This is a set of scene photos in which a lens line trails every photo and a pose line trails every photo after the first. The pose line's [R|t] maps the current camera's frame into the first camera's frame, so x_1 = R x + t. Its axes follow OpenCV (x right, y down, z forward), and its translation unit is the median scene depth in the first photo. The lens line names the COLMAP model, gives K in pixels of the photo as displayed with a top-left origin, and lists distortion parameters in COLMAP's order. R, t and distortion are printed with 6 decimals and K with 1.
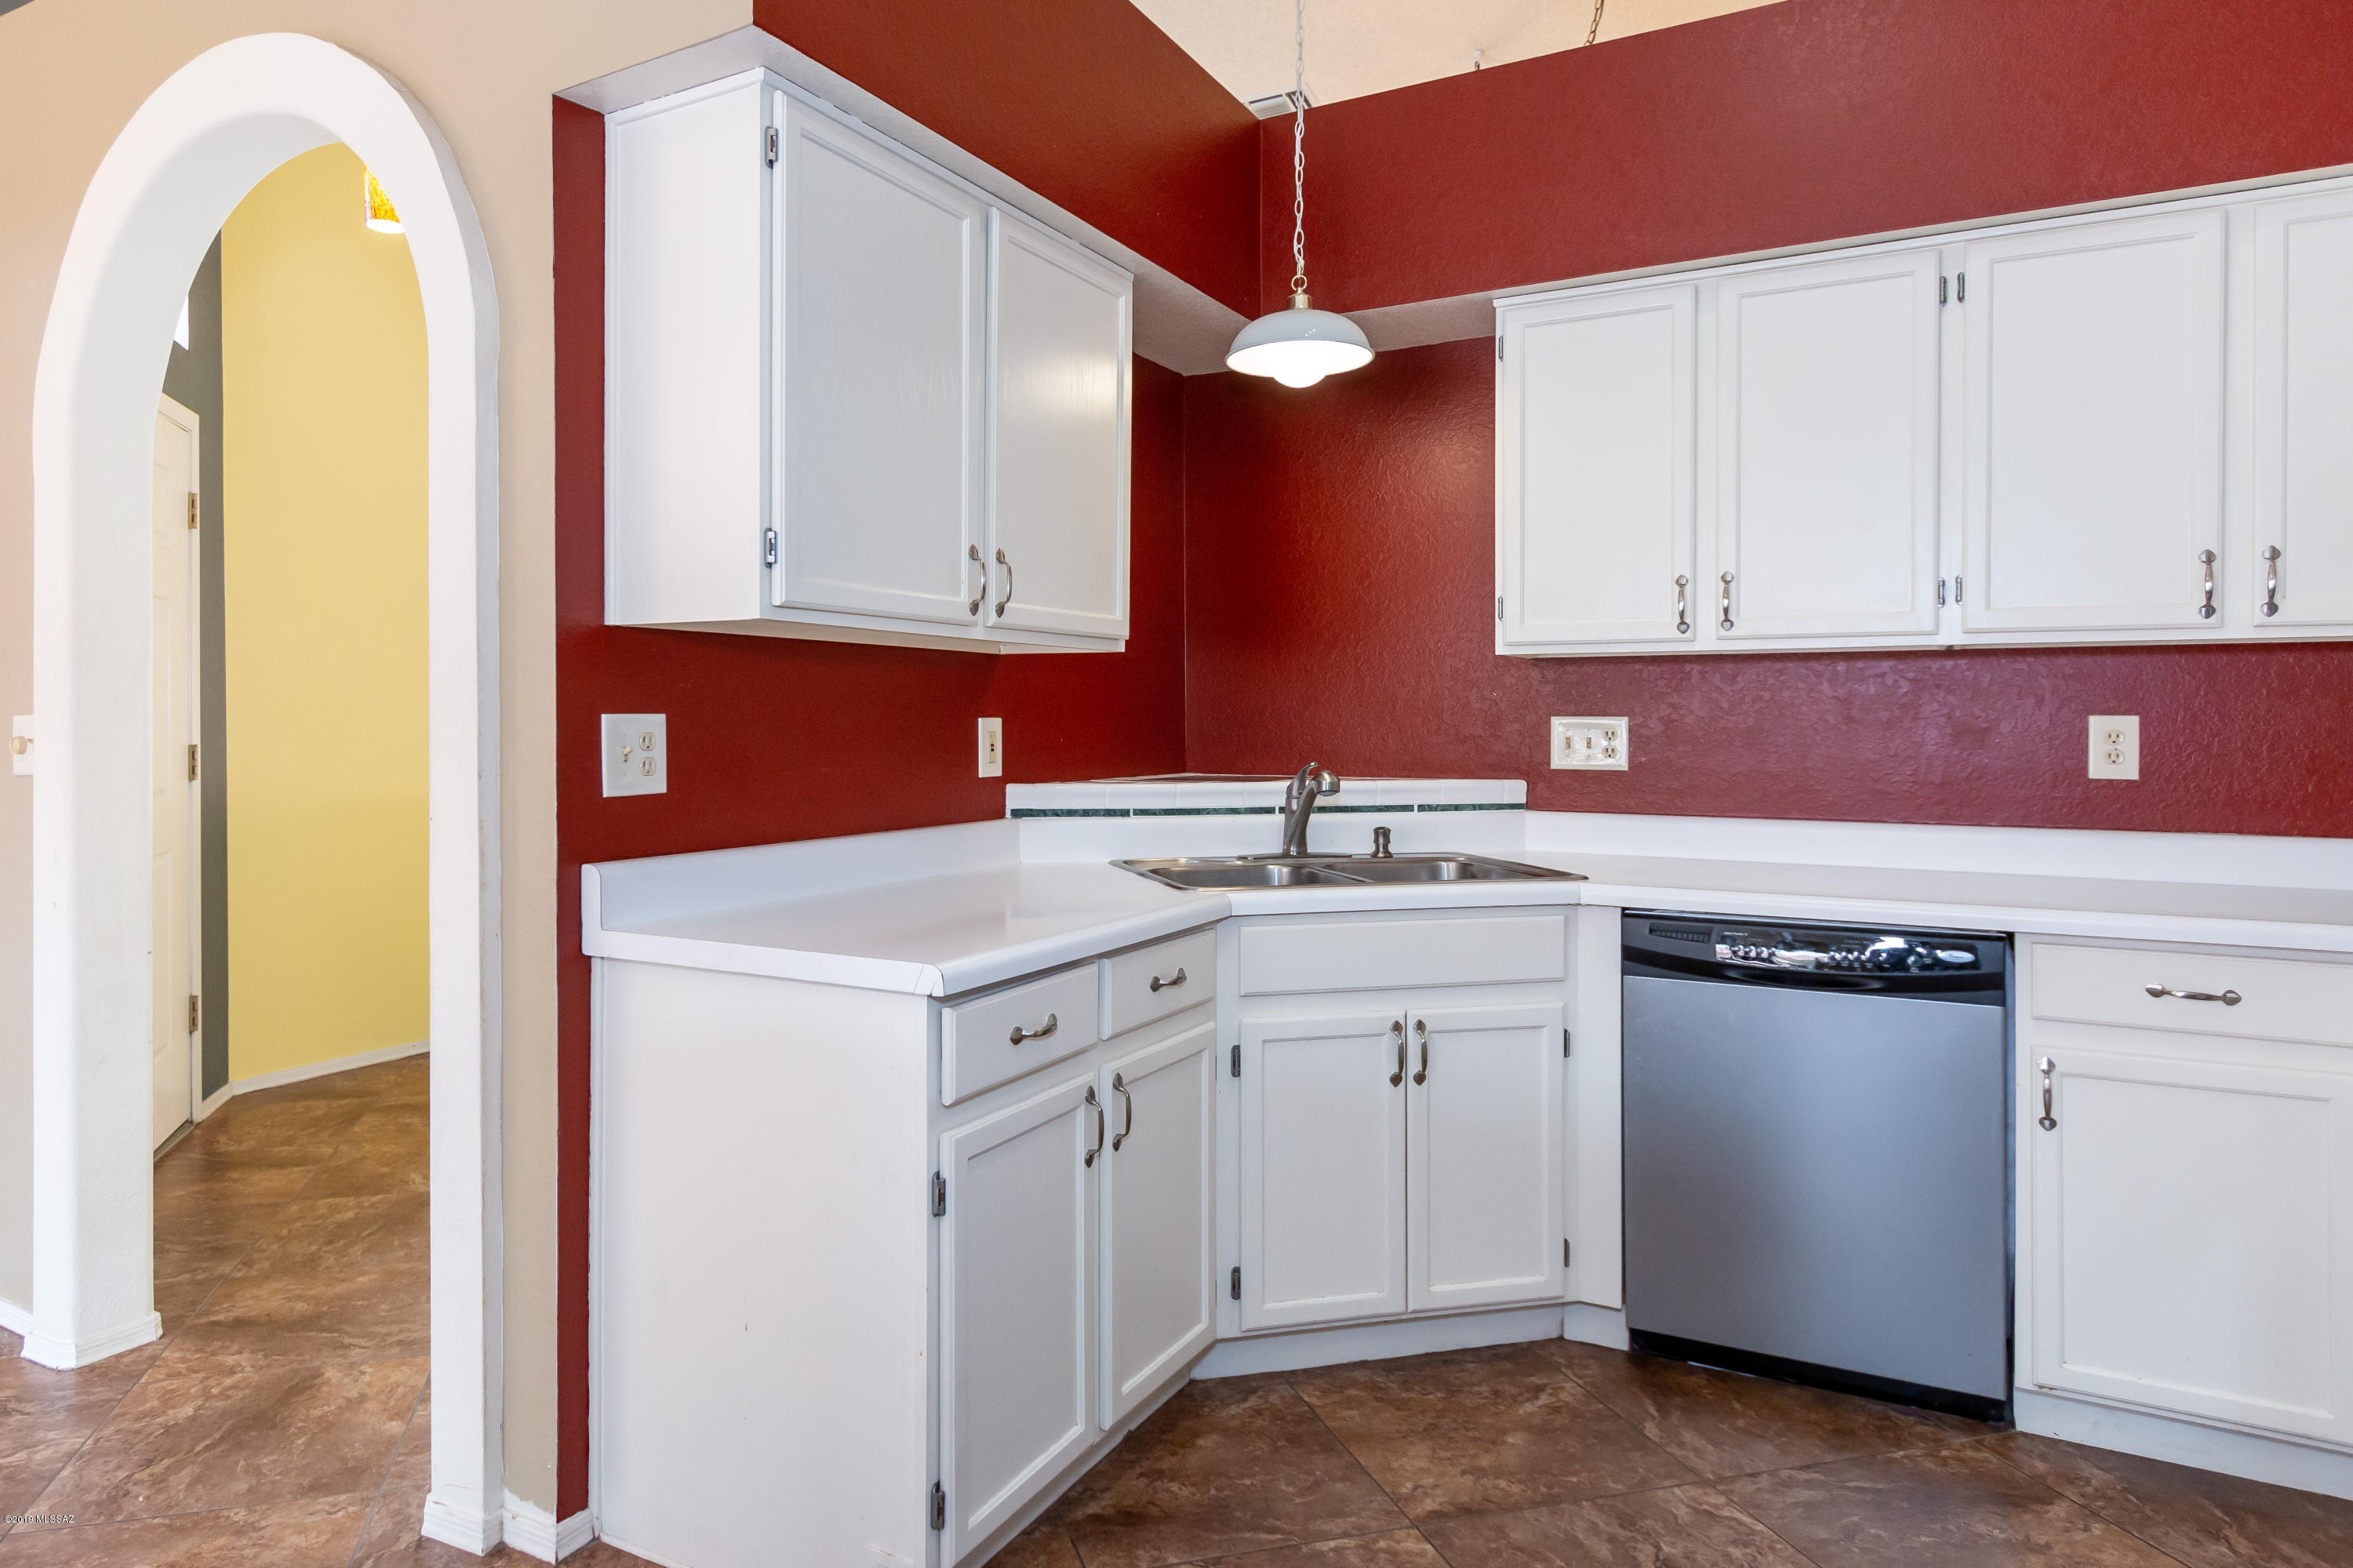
lens RADIAL K [[1415.0, 0, 1112.2], [0, 1415.0, 725.6], [0, 0, 1]] dist [0.001651, -0.001598]
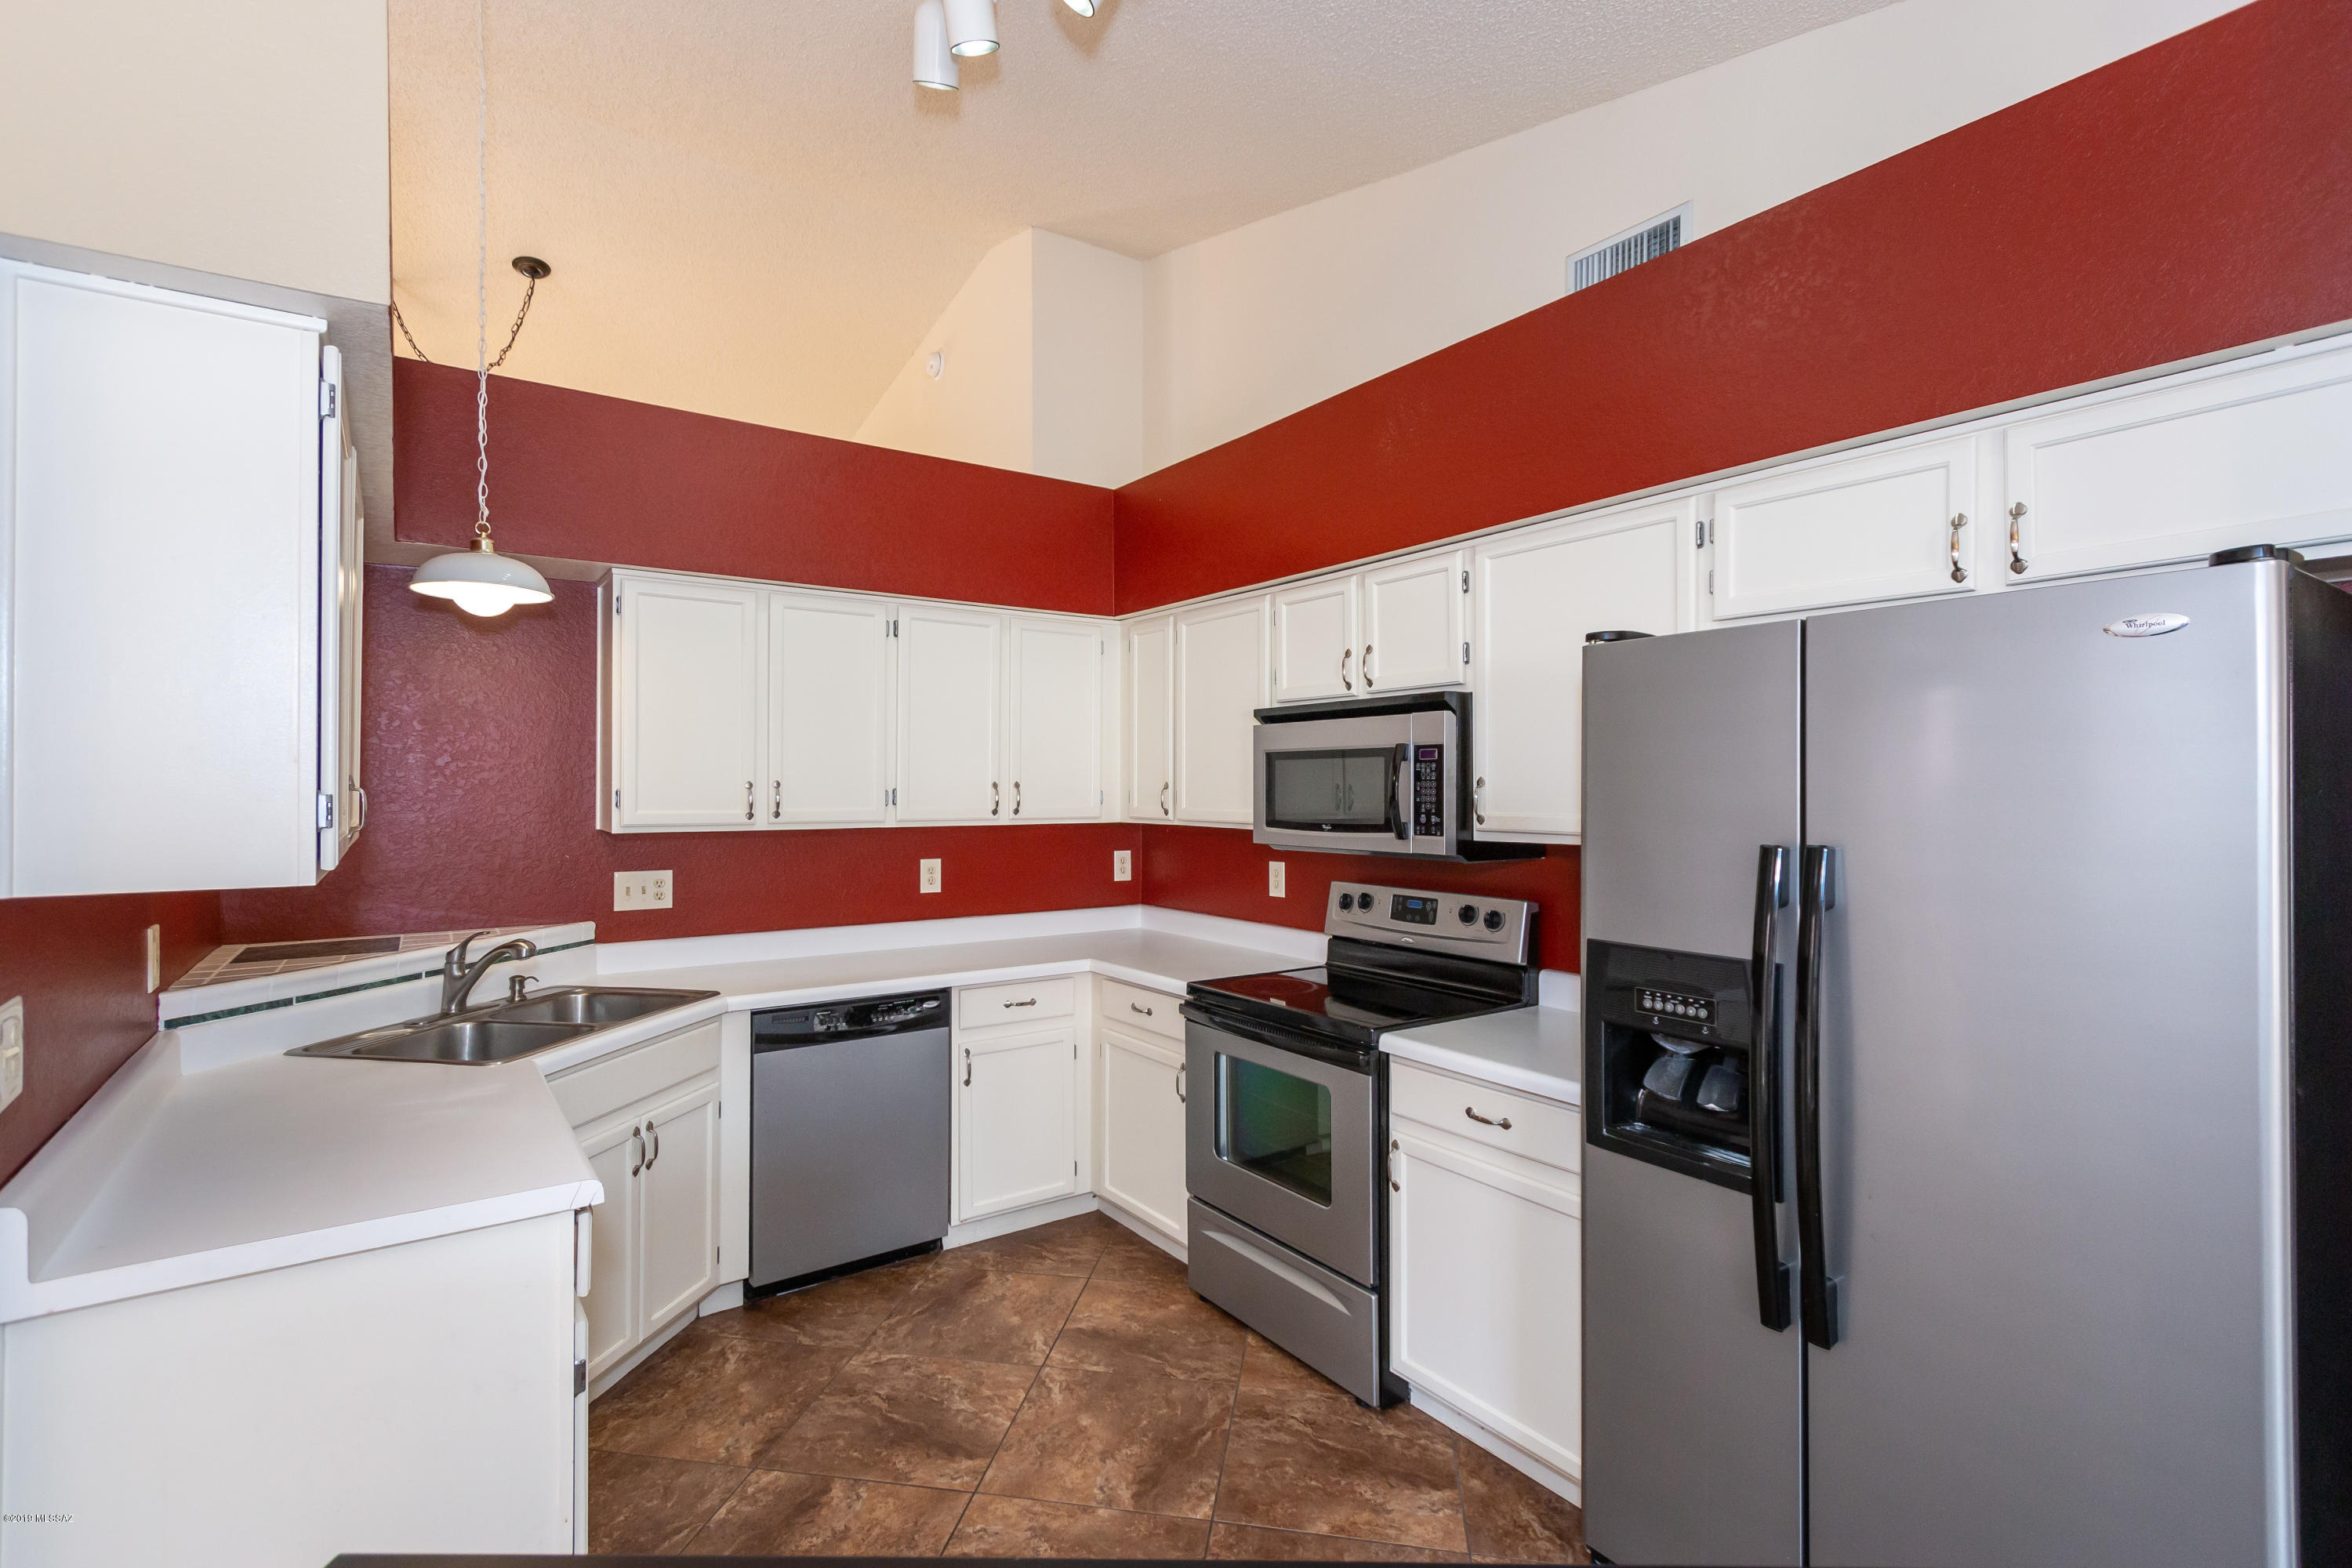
lens RADIAL K [[1089.2, 0, 1128.1], [0, 1089.2, 778.2], [0, 0, 1]] dist [0.001179, 0.000346]
pose [[0.431948, 0.005832, 0.901880, -0.504706], [0.002940, 0.999965, -0.007875, -0.105282], [-0.901894, 0.006053, 0.431915, 0.133708]]
